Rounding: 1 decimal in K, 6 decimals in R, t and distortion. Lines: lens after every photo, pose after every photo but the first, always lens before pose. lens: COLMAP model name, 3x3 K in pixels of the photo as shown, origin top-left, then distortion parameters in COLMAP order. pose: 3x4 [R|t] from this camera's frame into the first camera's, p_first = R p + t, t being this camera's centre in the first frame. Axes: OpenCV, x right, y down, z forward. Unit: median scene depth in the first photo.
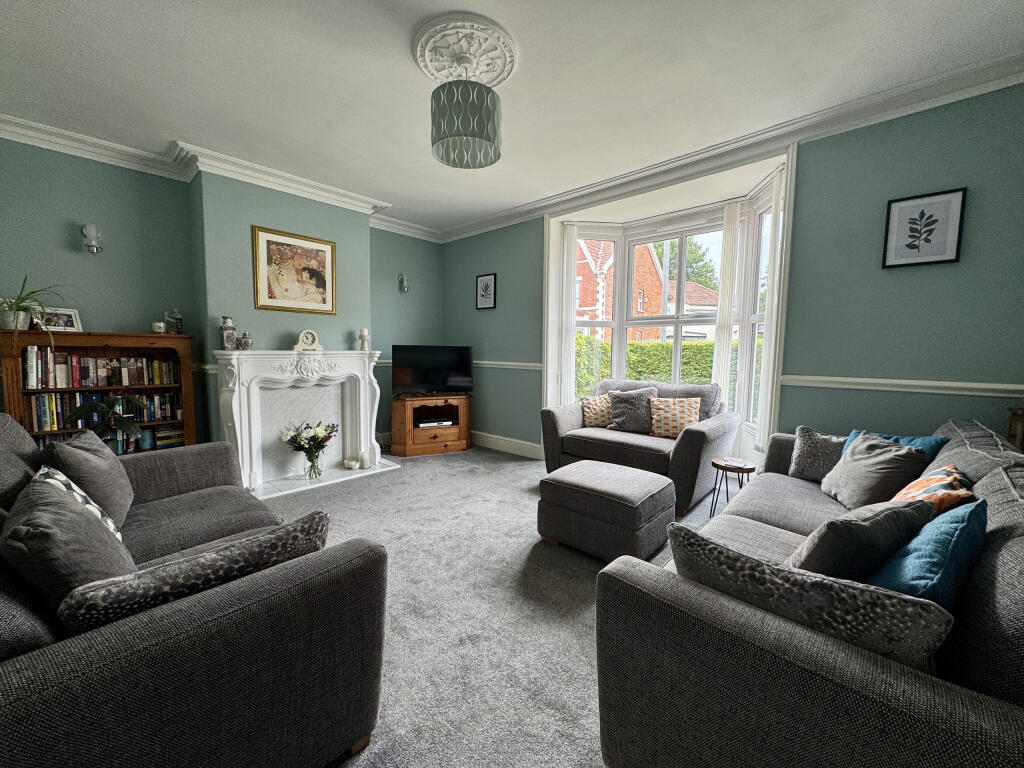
lens RADIAL K [[407.7, 0, 511.4], [0, 407.7, 385.2], [0, 0, 1]] dist [0.006567, 0.000310]
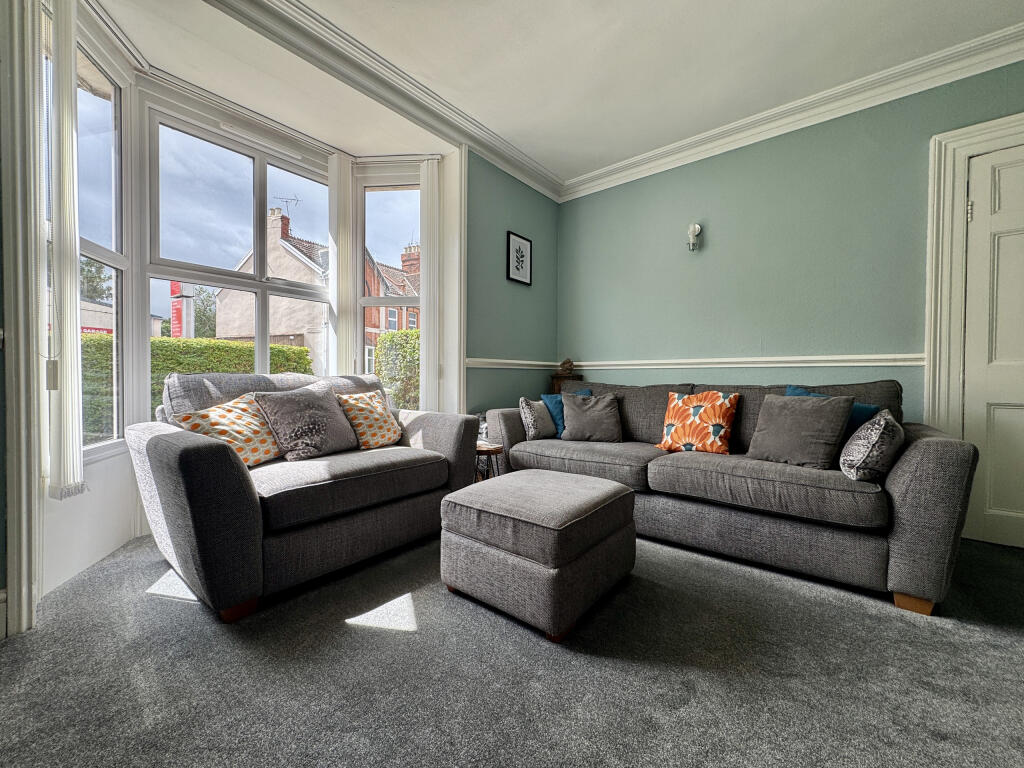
lens RADIAL K [[407.7, 0, 509.9], [0, 407.7, 379.7], [0, 0, 1]] dist [0.006567, 0.000310]
pose [[-0.055786, -0.021804, 0.998205, -0.486670], [0.081676, 0.996311, 0.026328, 0.016298], [-0.995096, 0.082998, -0.053799, 1.161150]]
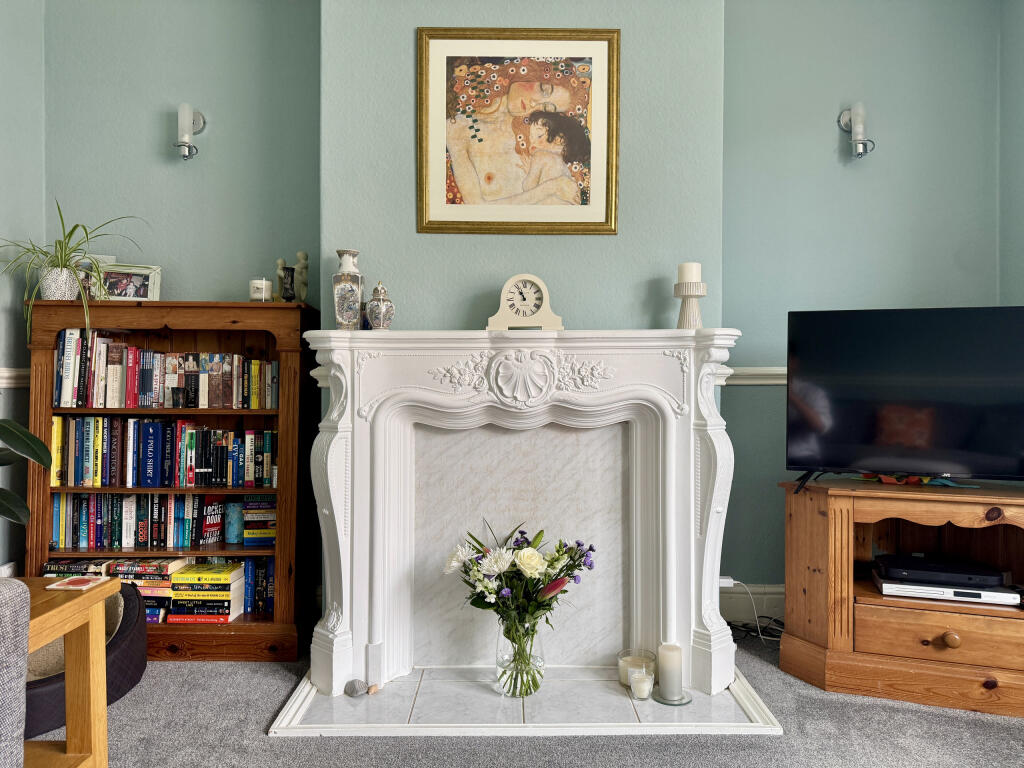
lens RADIAL K [[719.5, 0, 516.1], [0, 719.5, 385.3], [0, 0, 1]] dist [0.045626, -0.044048]
pose [[0.685805, -0.006067, -0.727760, -0.035920], [-0.056489, 0.996505, -0.061540, 0.004025], [0.725589, 0.083315, 0.683066, 0.558228]]
